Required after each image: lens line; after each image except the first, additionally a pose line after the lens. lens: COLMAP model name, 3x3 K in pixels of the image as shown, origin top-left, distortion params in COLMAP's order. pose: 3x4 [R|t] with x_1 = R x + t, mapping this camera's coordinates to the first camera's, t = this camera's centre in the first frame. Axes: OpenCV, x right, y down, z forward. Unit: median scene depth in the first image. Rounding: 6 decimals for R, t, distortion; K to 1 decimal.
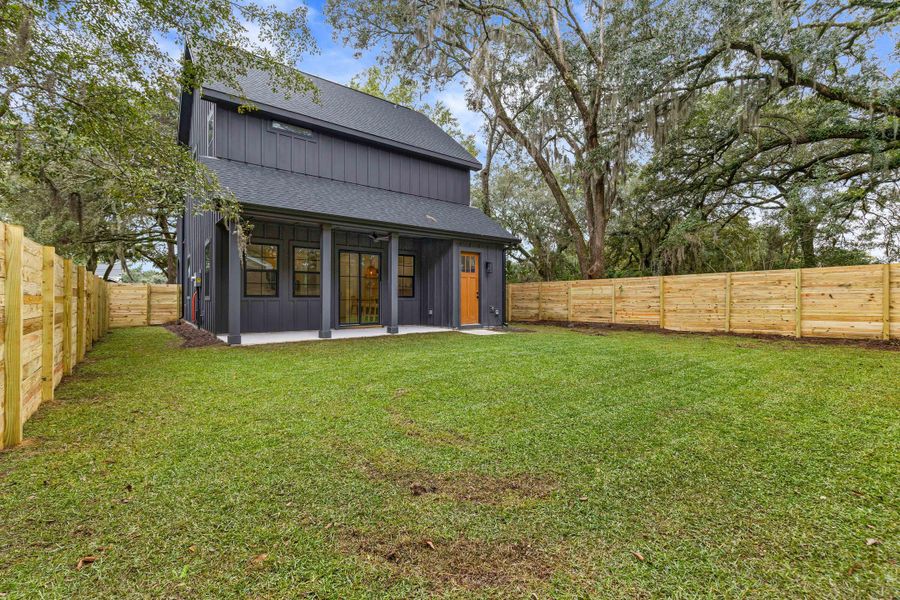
lens RADIAL K [[404.0, 0, 450.9], [0, 404.0, 296.6], [0, 0, 1]] dist [0.001830, -0.000534]
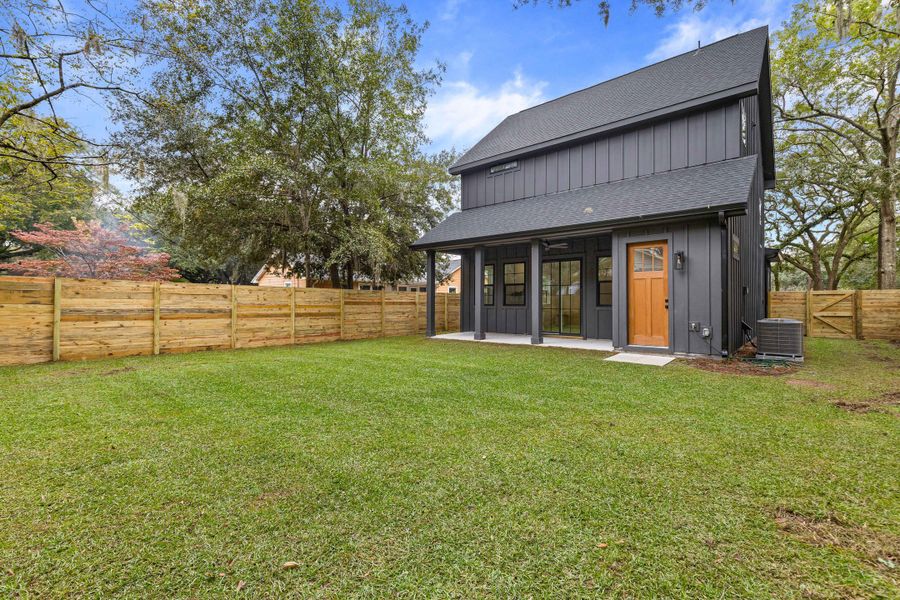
lens RADIAL K [[404.0, 0, 449.6], [0, 404.0, 302.0], [0, 0, 1]] dist [0.001830, -0.000534]
pose [[0.191570, -0.005695, -0.981463, 0.715665], [-0.001944, 0.999979, -0.006182, -0.001481], [0.981477, 0.003093, 0.191555, 0.570707]]
